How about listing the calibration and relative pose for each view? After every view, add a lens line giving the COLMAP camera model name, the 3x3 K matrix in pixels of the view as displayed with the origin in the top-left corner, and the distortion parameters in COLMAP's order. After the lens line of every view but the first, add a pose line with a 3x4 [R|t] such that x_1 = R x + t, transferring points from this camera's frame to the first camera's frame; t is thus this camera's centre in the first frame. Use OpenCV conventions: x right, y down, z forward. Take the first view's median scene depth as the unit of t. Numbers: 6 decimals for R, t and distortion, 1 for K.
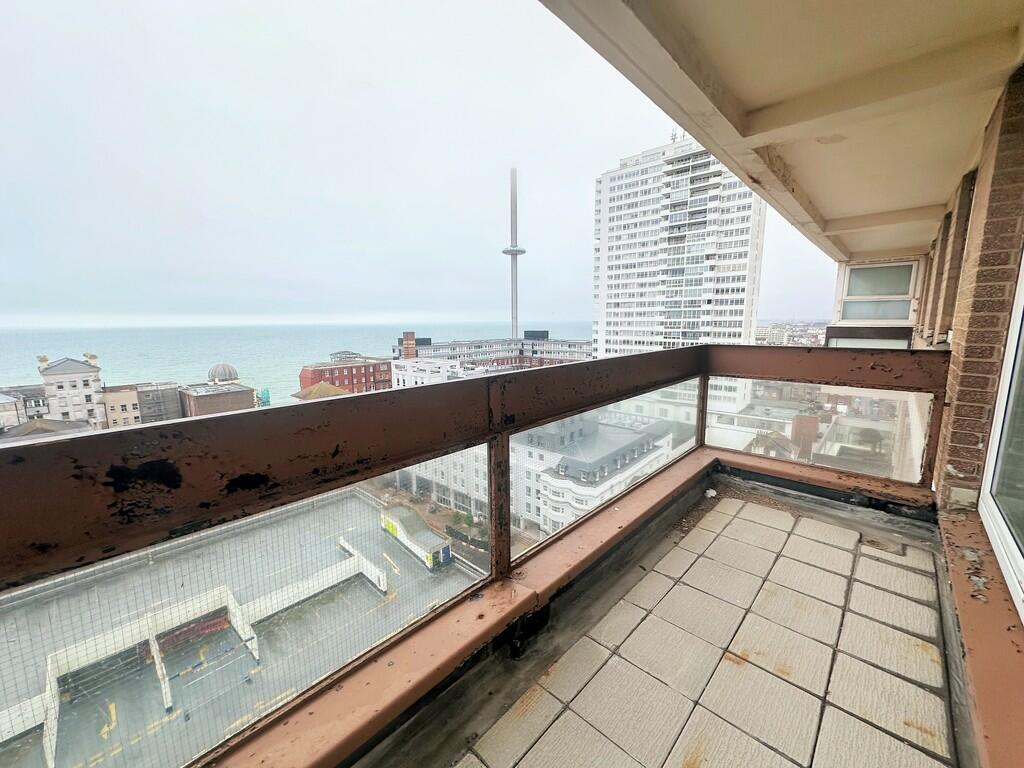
lens RADIAL K [[409.8, 0, 512.0], [0, 409.8, 384.0], [0, 0, 1]] dist [-0.000592, -0.000378]
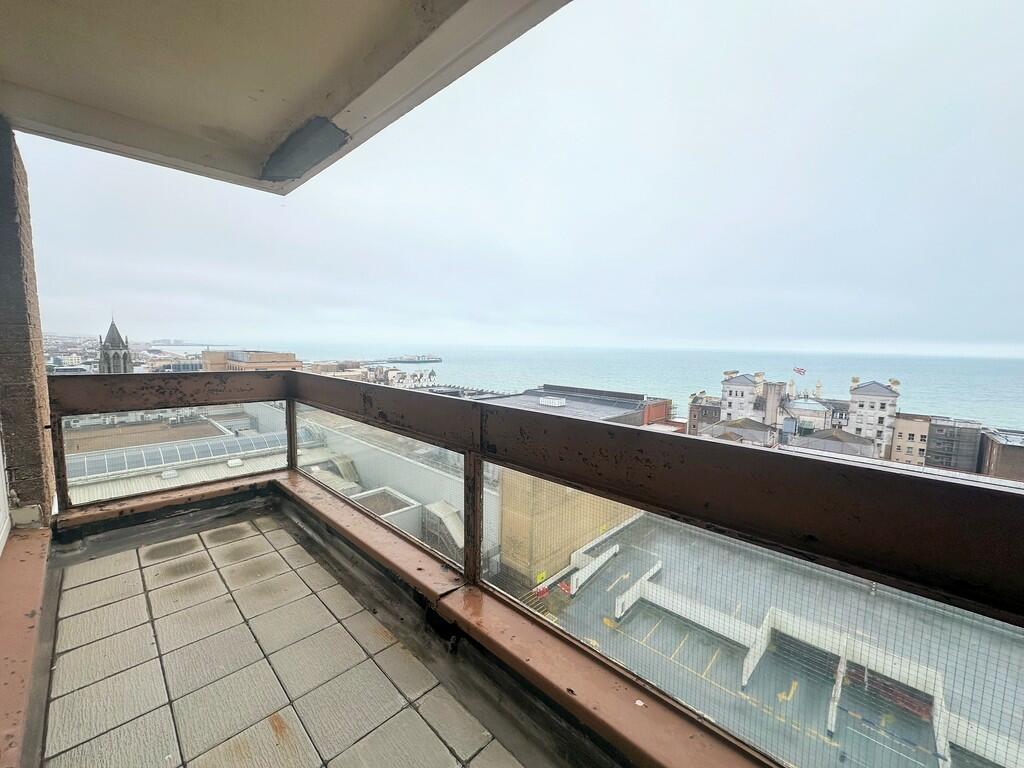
lens RADIAL K [[409.8, 0, 512.0], [0, 409.8, 384.0], [0, 0, 1]] dist [-0.000592, -0.000378]
pose [[-0.011669, 0.108538, -0.994024, 0.076736], [-0.175096, 0.978510, 0.108900, -0.014930], [0.984482, 0.175320, 0.007586, 0.075476]]
